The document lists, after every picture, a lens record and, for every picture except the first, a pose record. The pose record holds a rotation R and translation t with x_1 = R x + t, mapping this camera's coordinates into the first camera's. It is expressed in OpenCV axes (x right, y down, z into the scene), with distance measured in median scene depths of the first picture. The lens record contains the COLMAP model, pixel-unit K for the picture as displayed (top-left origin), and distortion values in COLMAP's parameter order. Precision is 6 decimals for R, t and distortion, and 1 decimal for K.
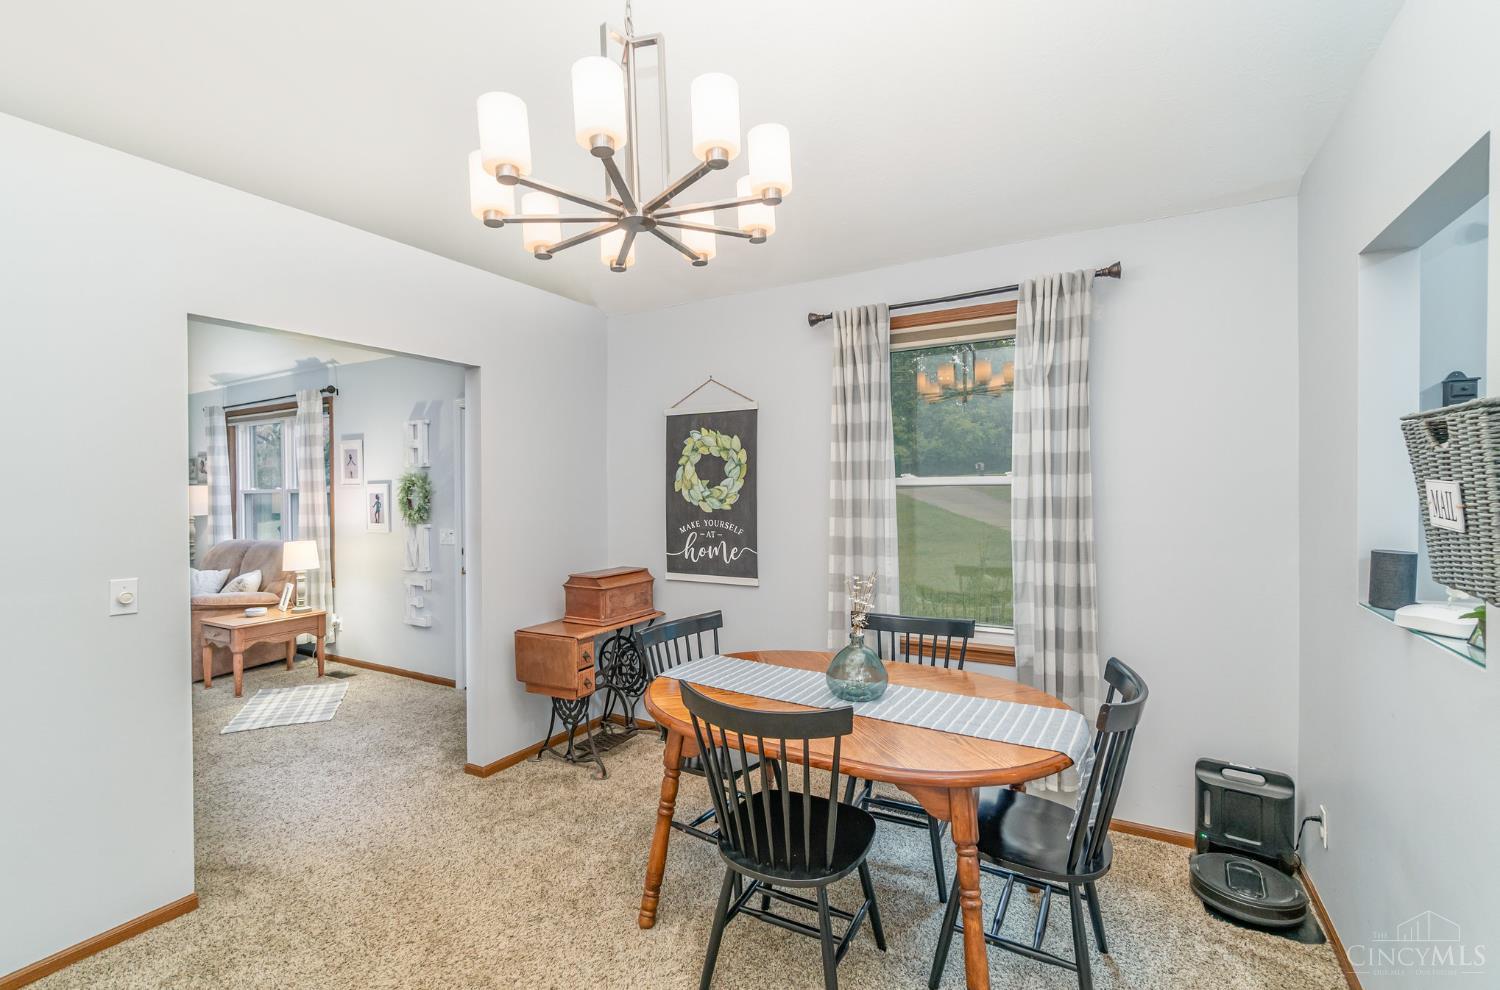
lens RADIAL K [[653.7, 0, 749.2], [0, 653.7, 492.3], [0, 0, 1]] dist [0.004206, -0.000090]
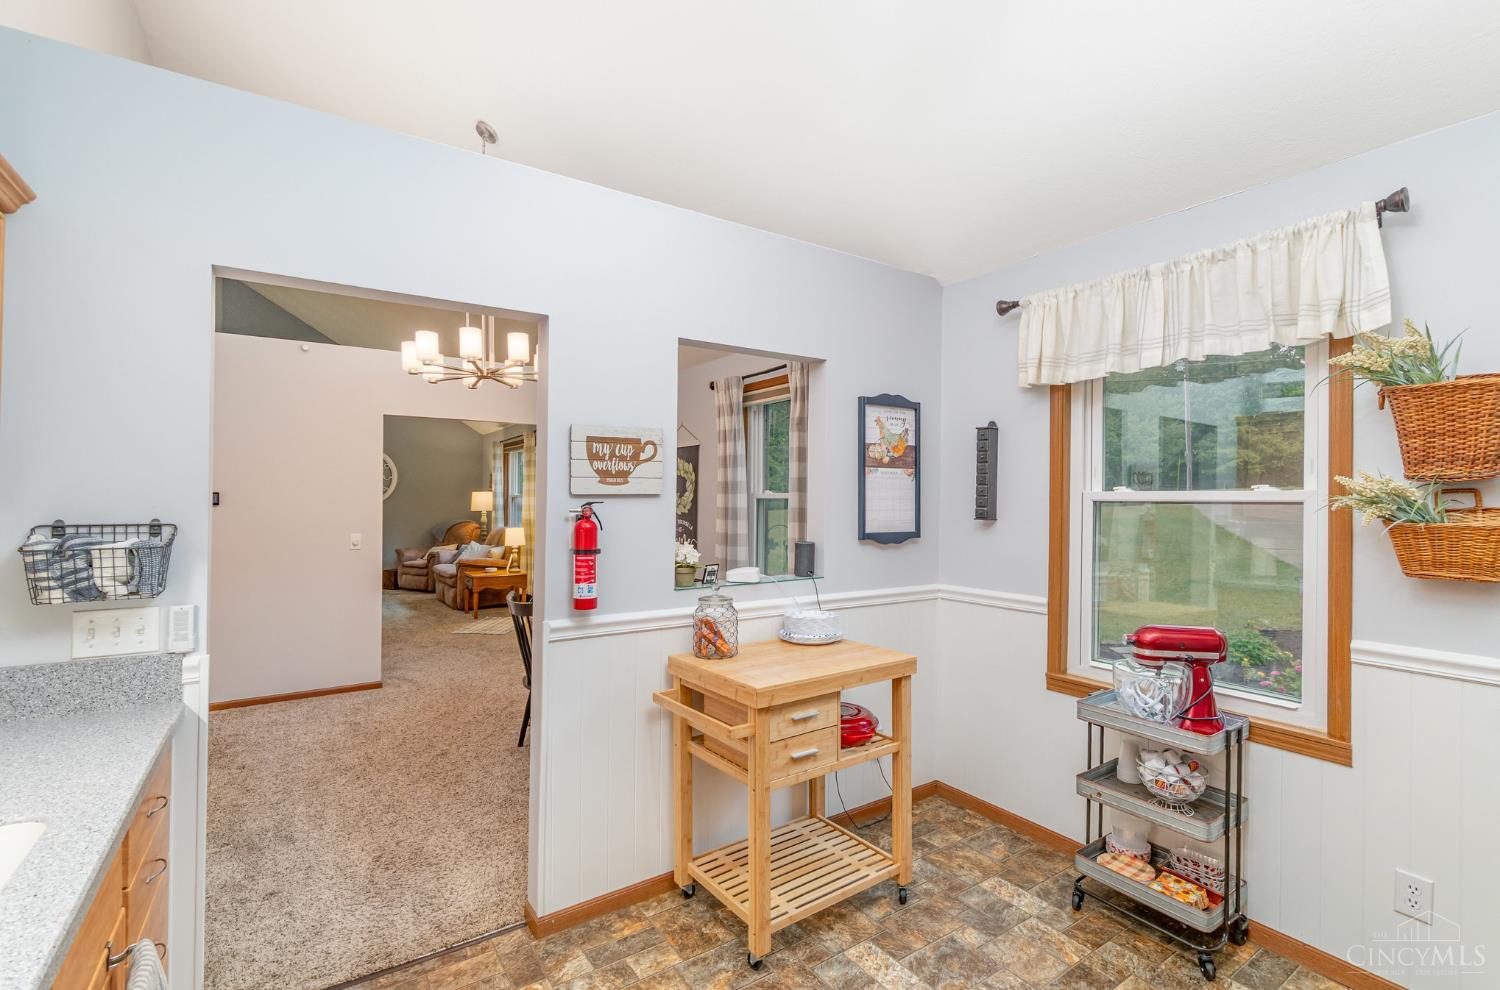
lens RADIAL K [[653.7, 0, 750.5], [0, 653.7, 498.6], [0, 0, 1]] dist [0.004206, -0.000090]
pose [[0.905793, 0.016087, -0.423416, 0.721921], [-0.018297, 0.999832, -0.001154, -0.006774], [0.423326, 0.008792, 0.905935, -0.277794]]
